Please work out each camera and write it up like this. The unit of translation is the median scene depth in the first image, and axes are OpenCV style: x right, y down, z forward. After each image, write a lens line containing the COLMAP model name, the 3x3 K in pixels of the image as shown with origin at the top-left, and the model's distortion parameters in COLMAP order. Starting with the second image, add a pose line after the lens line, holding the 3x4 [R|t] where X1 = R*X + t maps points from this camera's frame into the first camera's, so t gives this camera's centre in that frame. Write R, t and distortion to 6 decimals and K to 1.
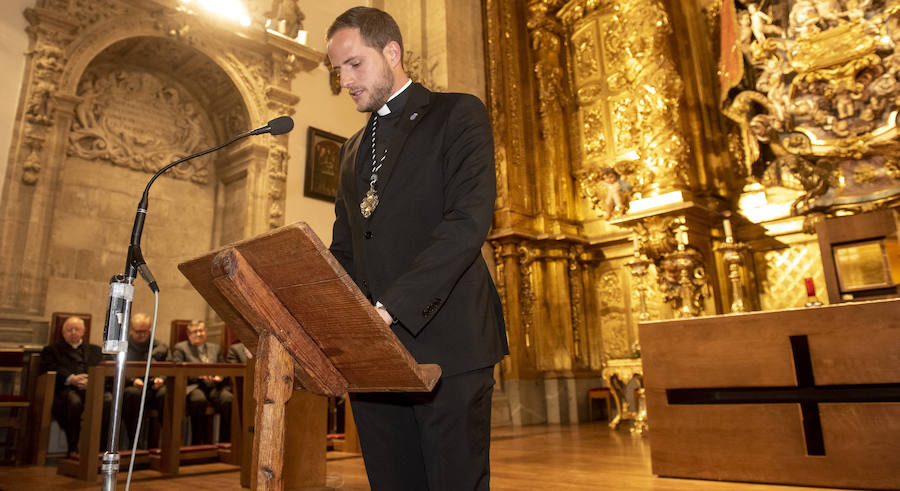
lens RADIAL K [[658.3, 0, 432.1], [0, 658.3, 181.3], [0, 0, 1]] dist [-0.054679, -0.000947]
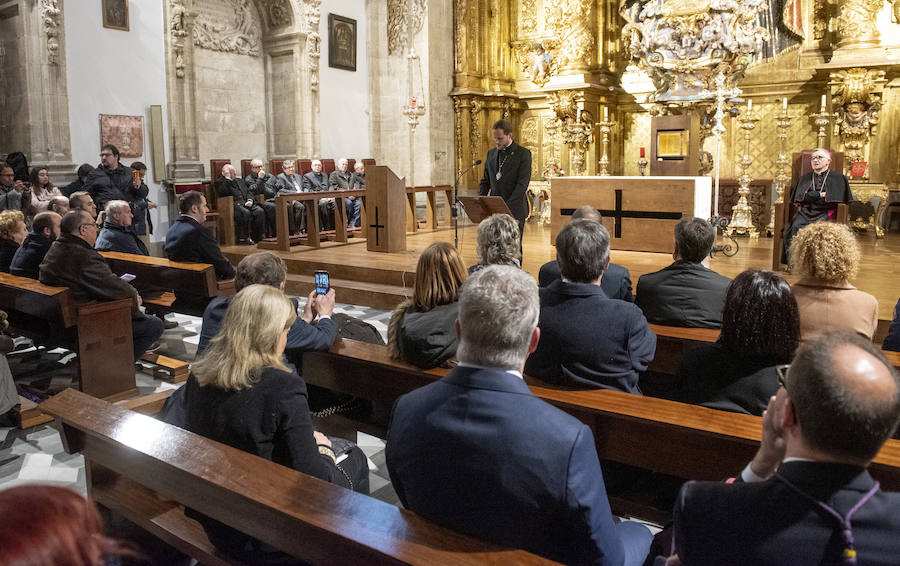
lens RADIAL K [[655.2, 0, 433.7], [0, 655.2, 233.9], [0, 0, 1]] dist [-0.048533, -0.009505]
pose [[0.989502, -0.004546, 0.144449, -0.186247], [-0.051676, 0.922293, 0.383020, -0.206881], [-0.134966, -0.386464, 0.912376, -0.481867]]
